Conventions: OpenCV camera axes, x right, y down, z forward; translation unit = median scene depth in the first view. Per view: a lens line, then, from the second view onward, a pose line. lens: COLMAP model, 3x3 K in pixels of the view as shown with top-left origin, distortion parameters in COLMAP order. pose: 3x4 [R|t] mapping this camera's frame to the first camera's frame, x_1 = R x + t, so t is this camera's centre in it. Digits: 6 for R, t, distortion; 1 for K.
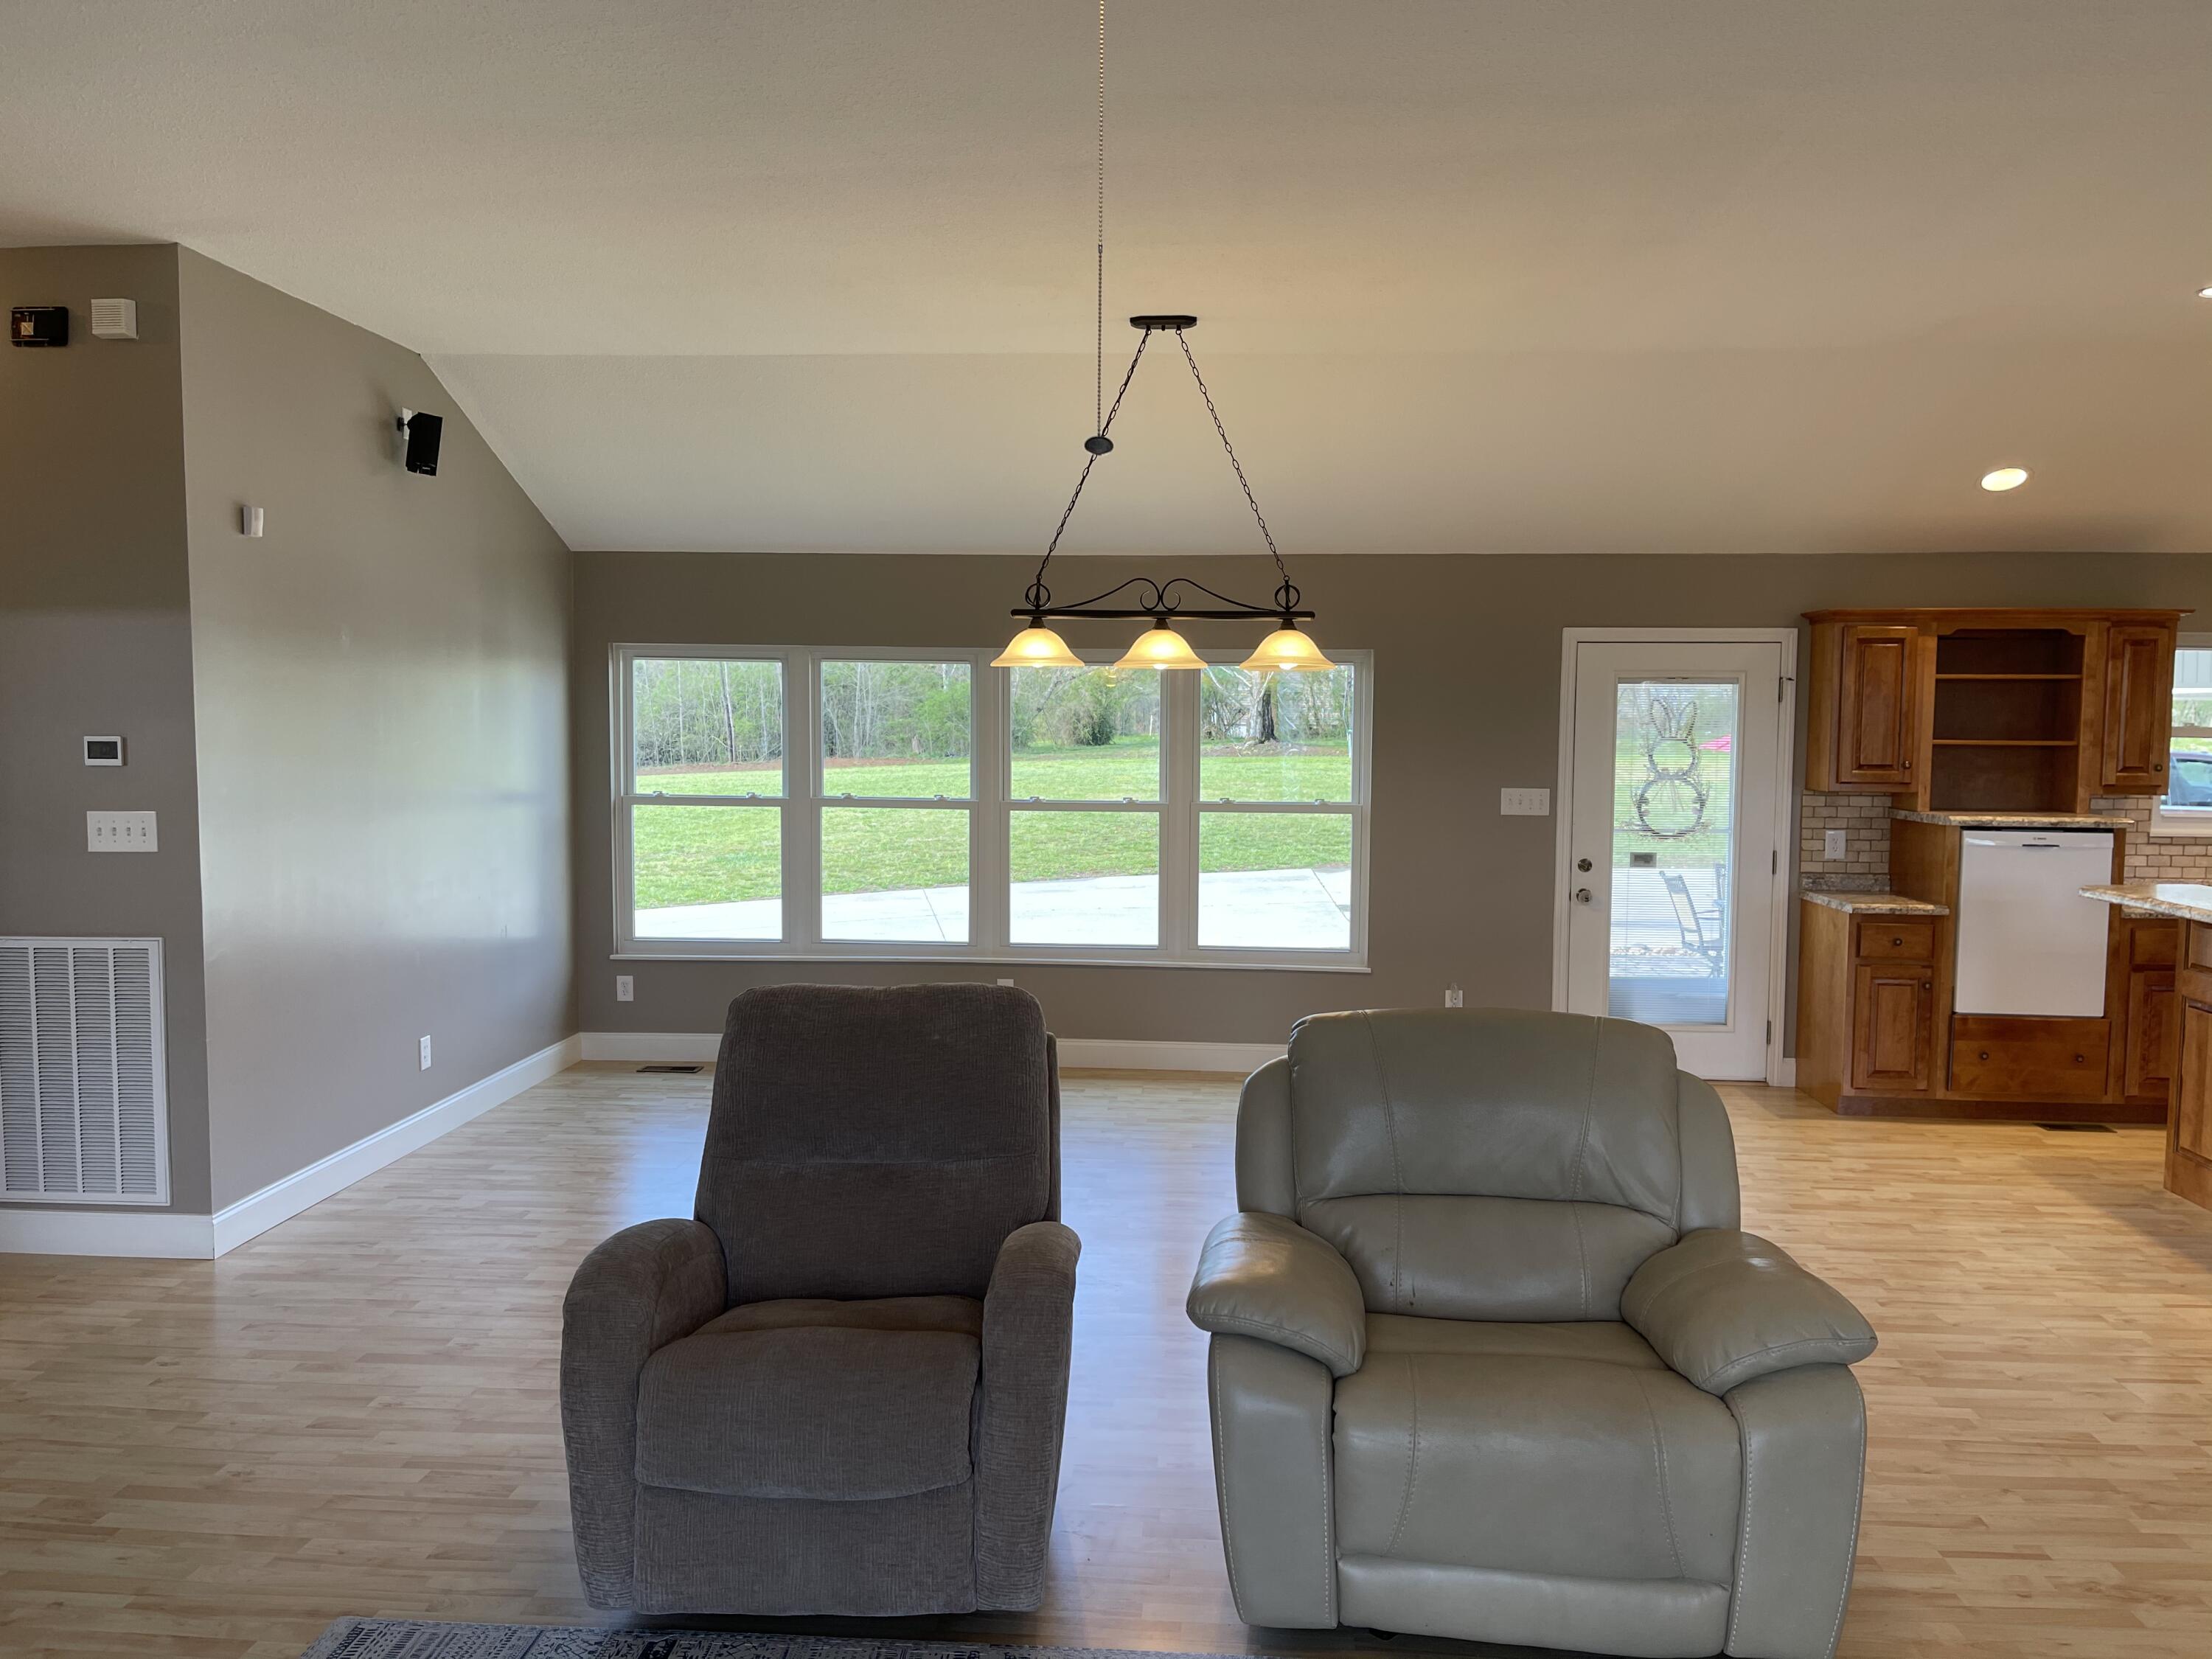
lens RADIAL K [[1660.5, 0, 1111.7], [0, 1660.5, 837.6], [0, 0, 1]] dist [0.082682, -0.103399]
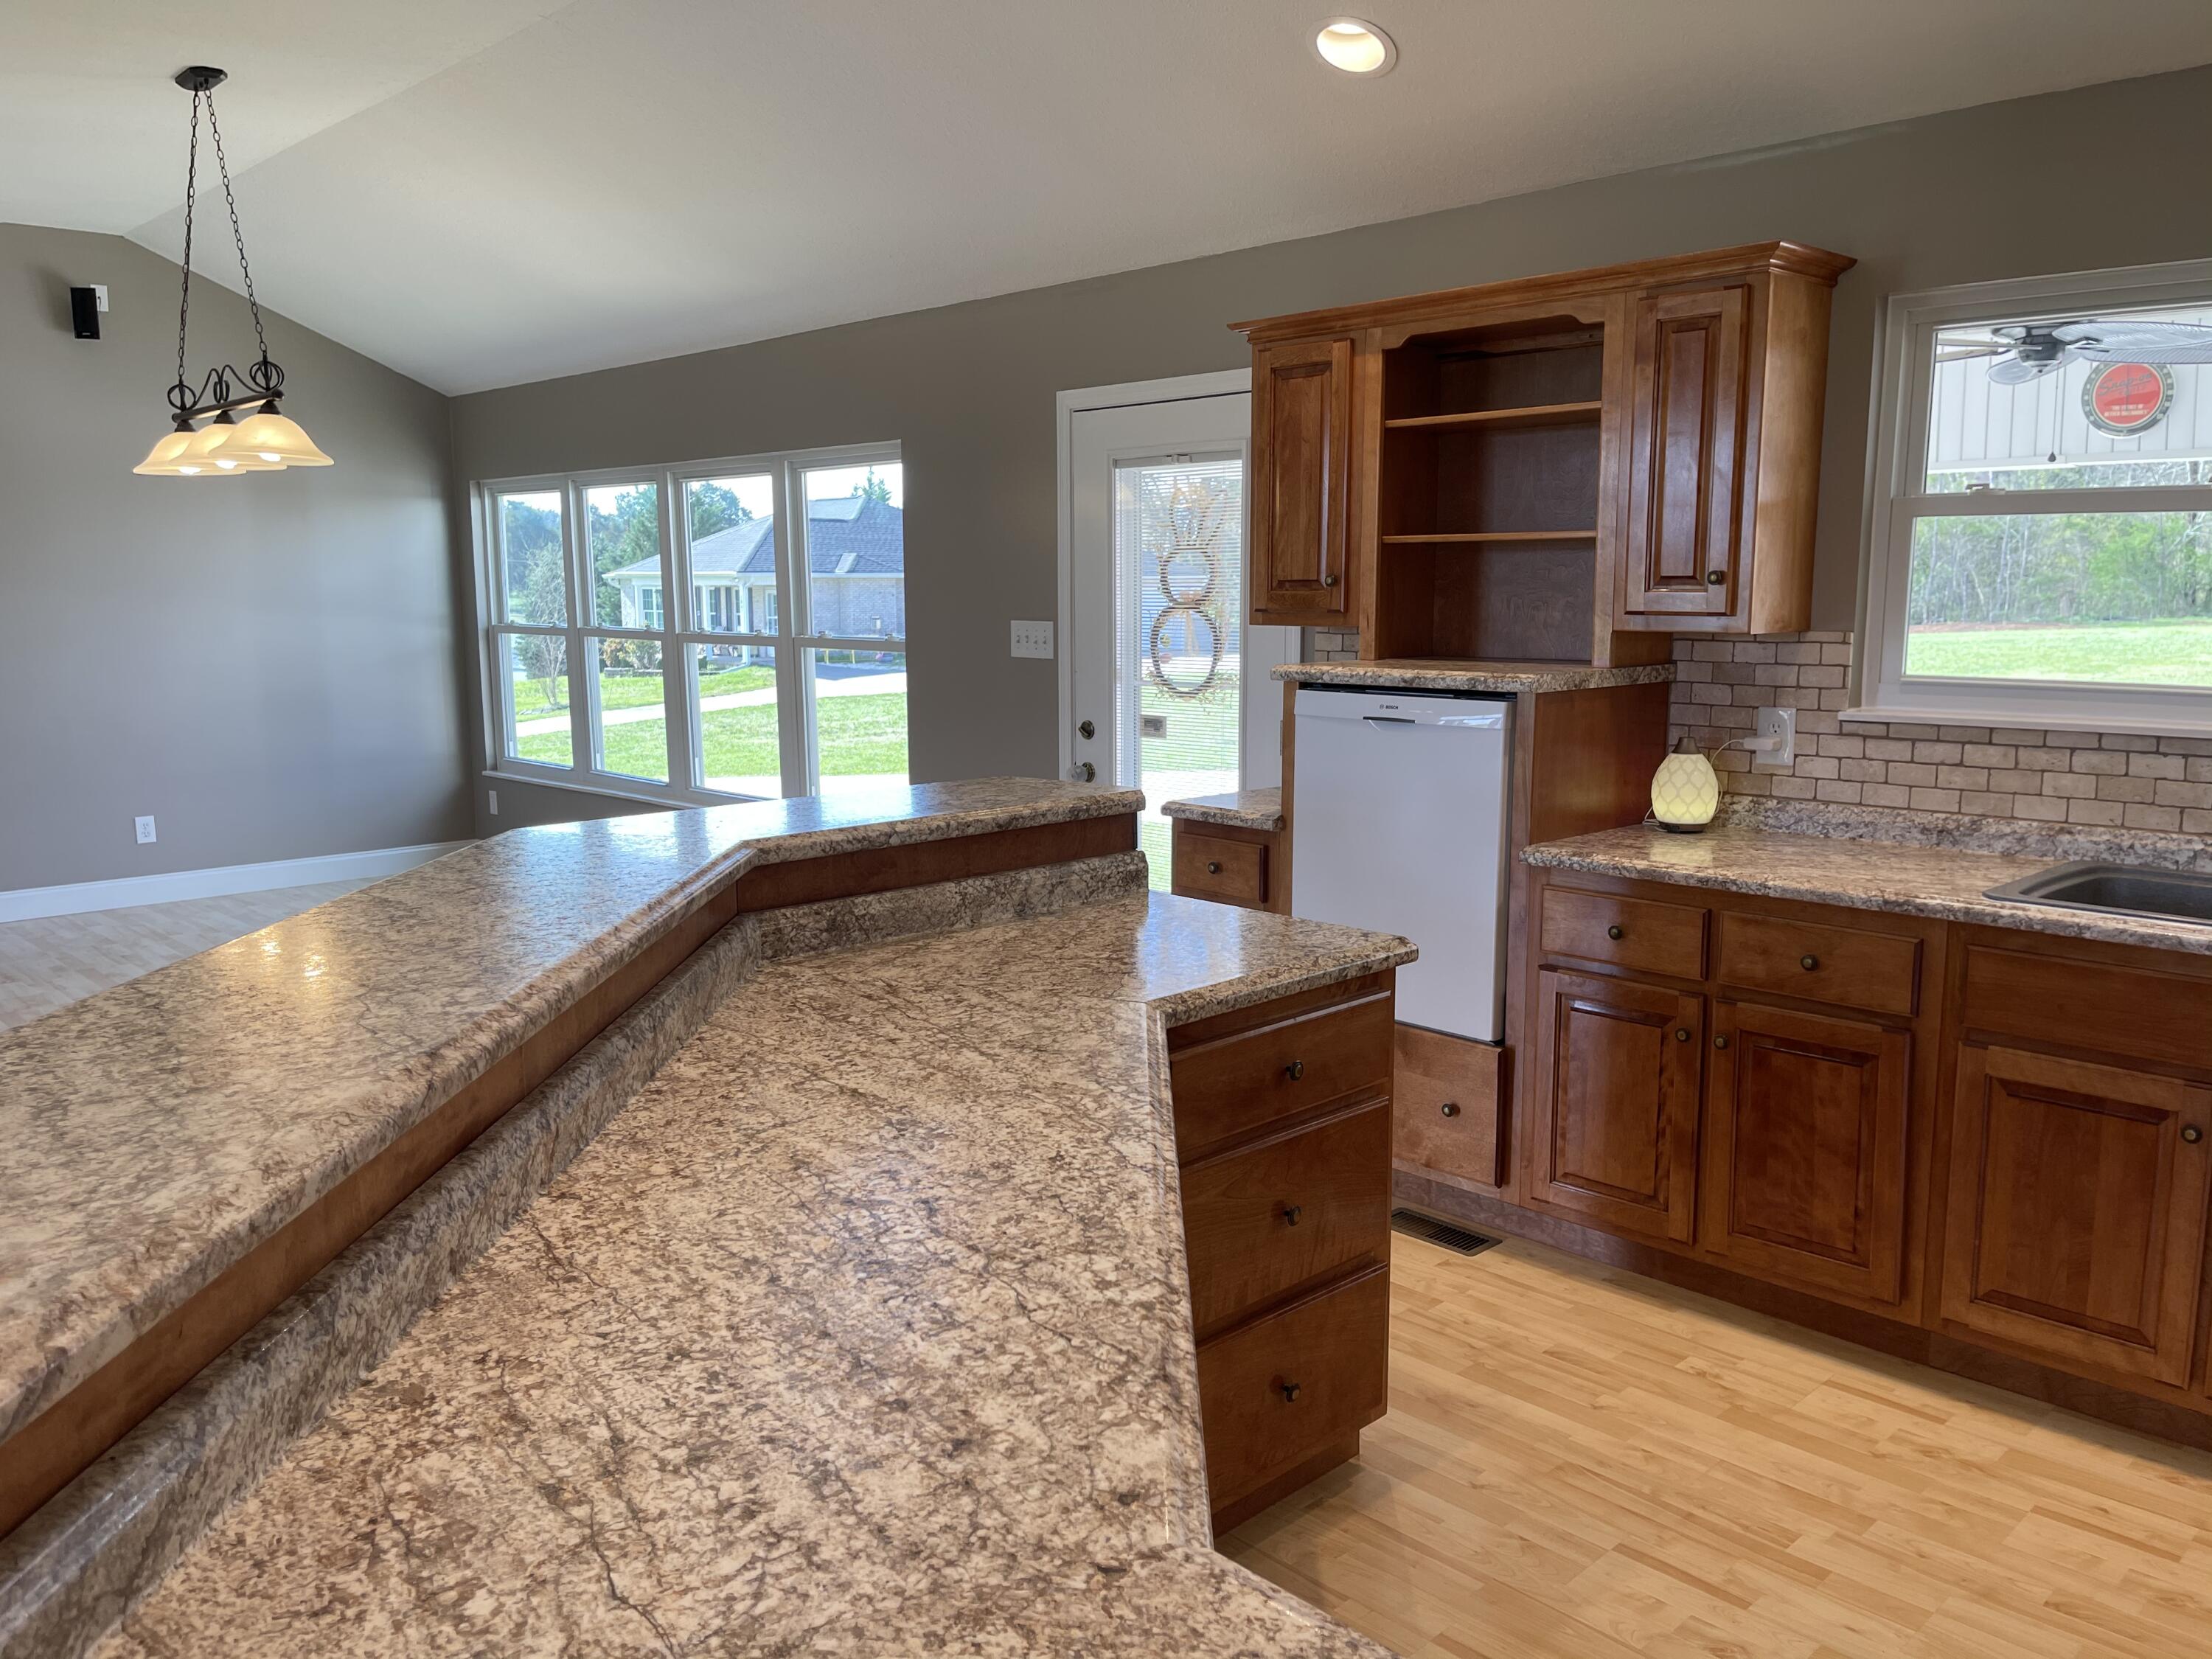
lens RADIAL K [[1660.5, 0, 1109.9], [0, 1660.5, 844.0], [0, 0, 1]] dist [0.082682, -0.103399]
pose [[0.742275, 0.093449, -0.663547, 0.815708], [-0.039251, 0.994591, 0.096162, -0.003609], [0.668945, -0.045334, 0.741929, 0.502842]]
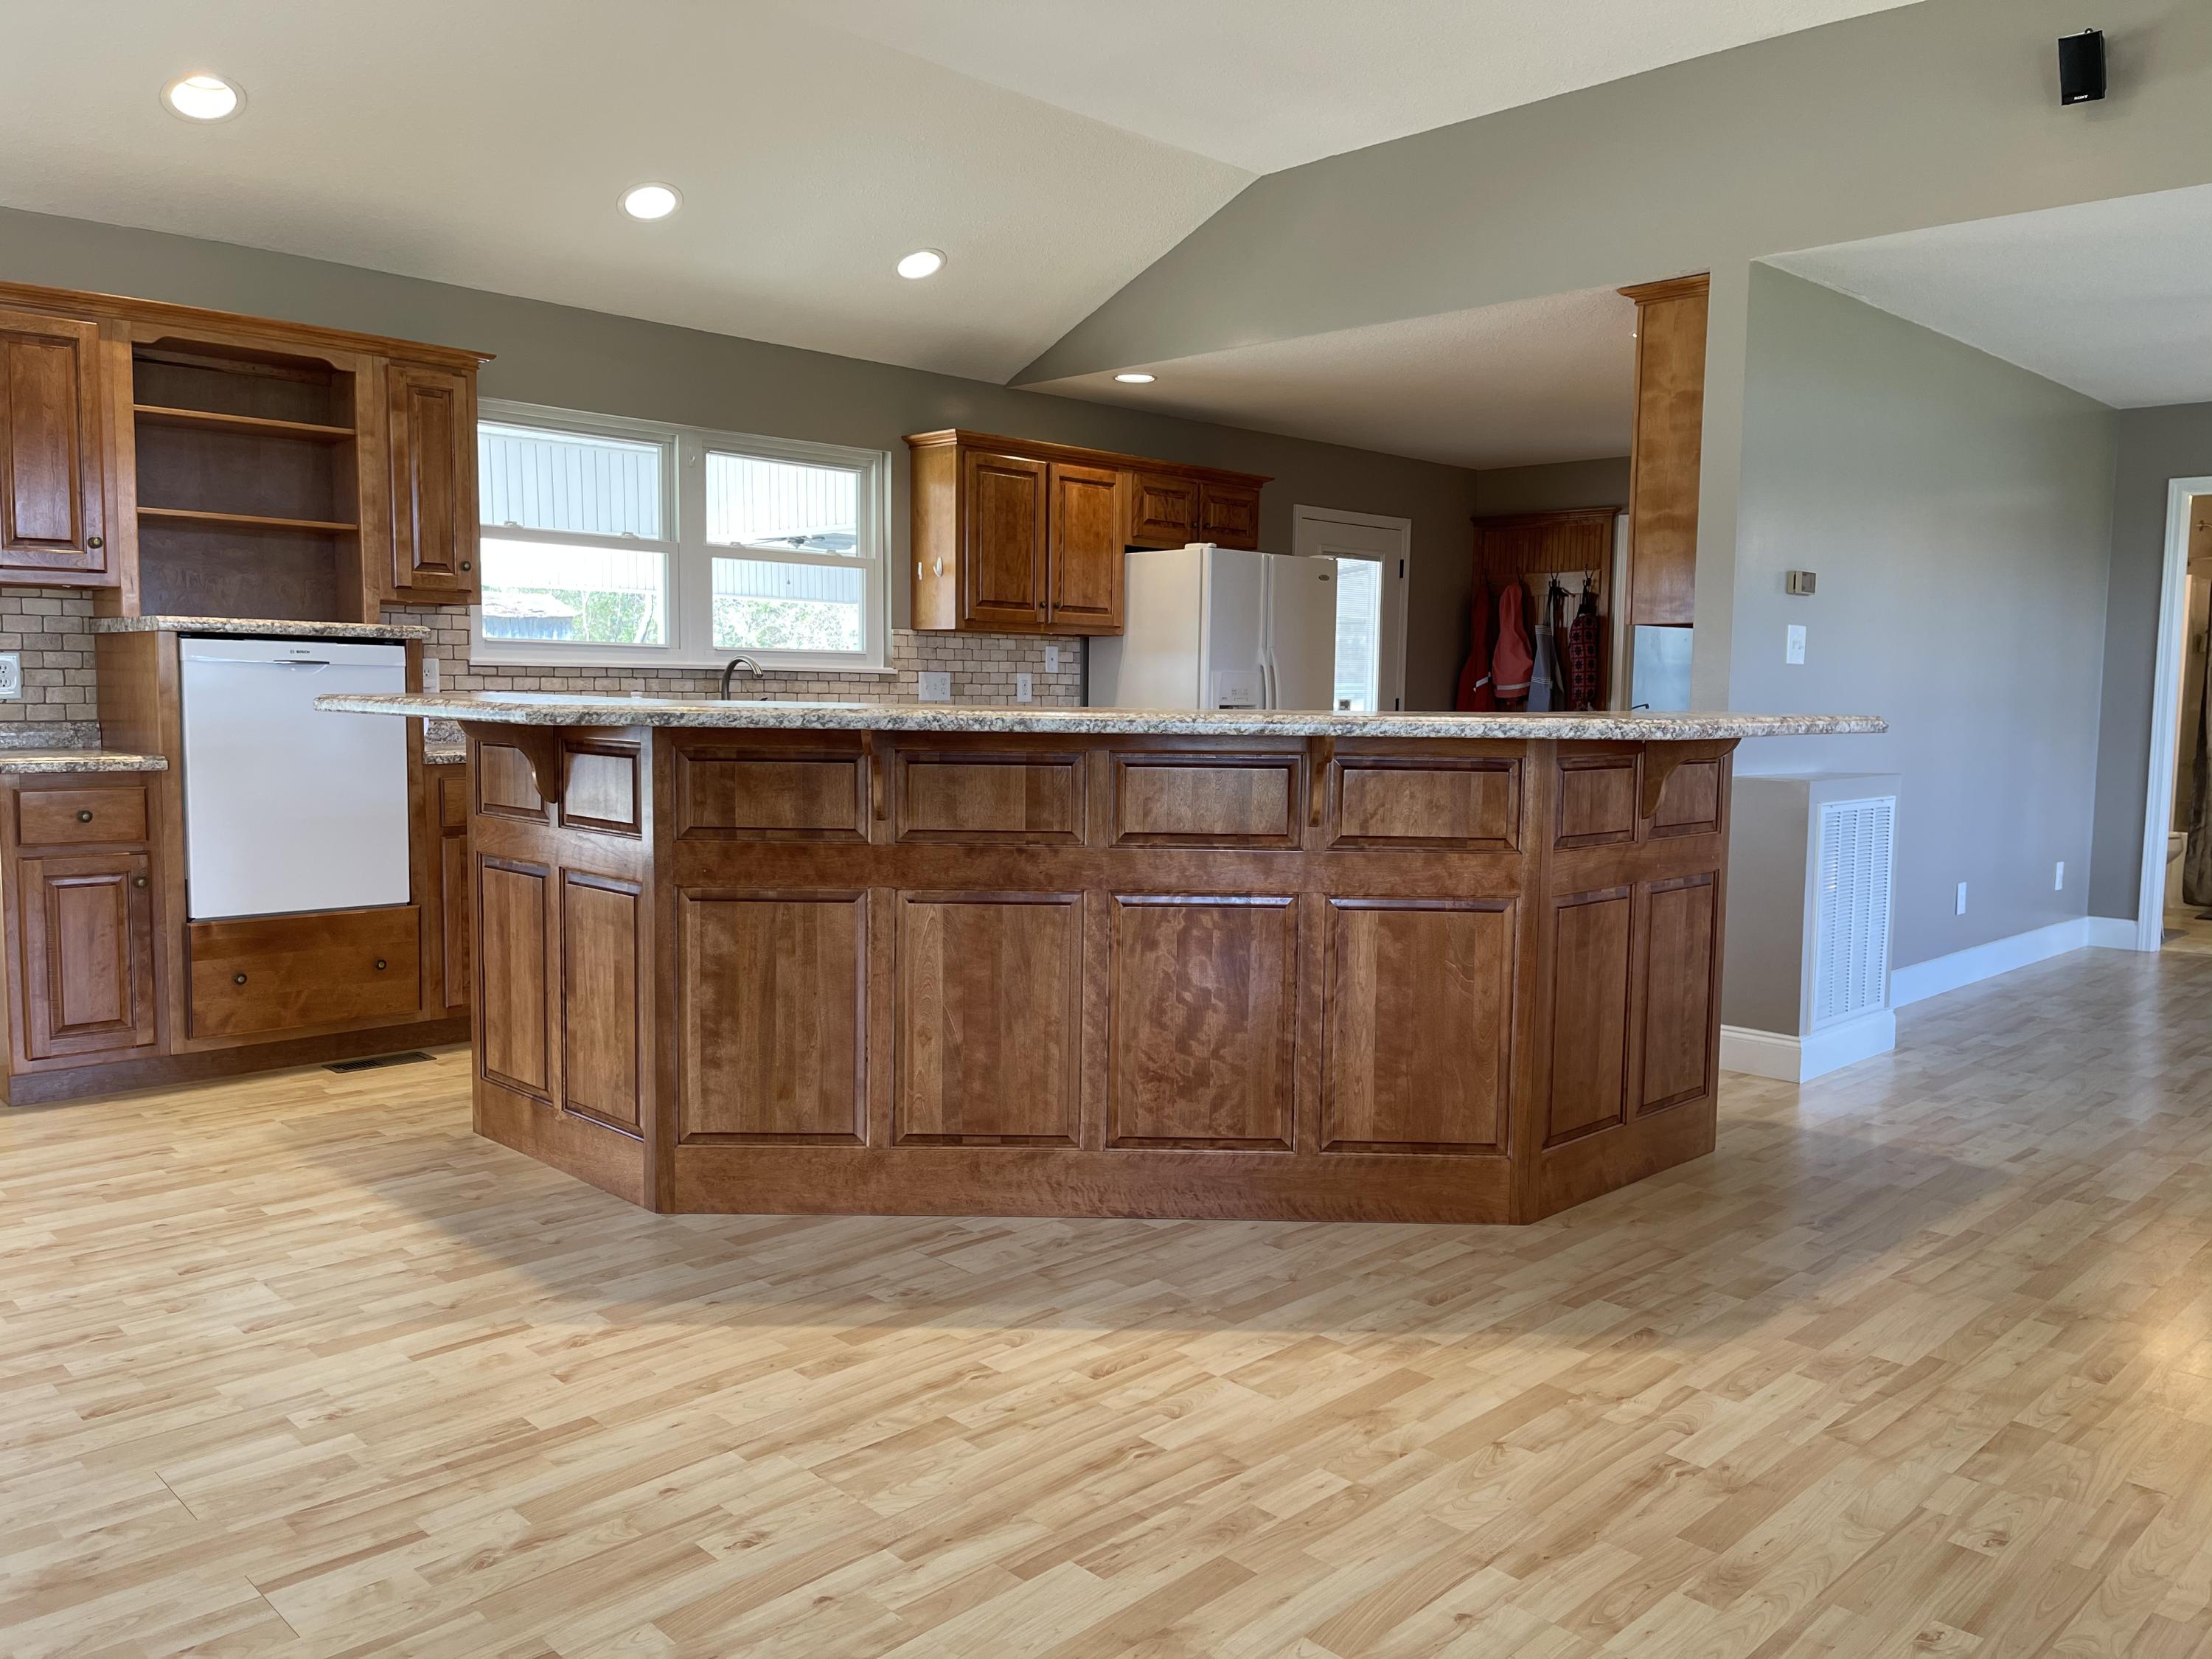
lens RADIAL K [[1660.5, 0, 1108.1], [0, 1660.5, 830.6], [0, 0, 1]] dist [0.082682, -0.103399]
pose [[0.660417, -0.064828, 0.748095, 0.240745], [0.044861, 0.997893, 0.046872, 0.053179], [-0.749558, 0.002605, 0.661934, 0.290602]]
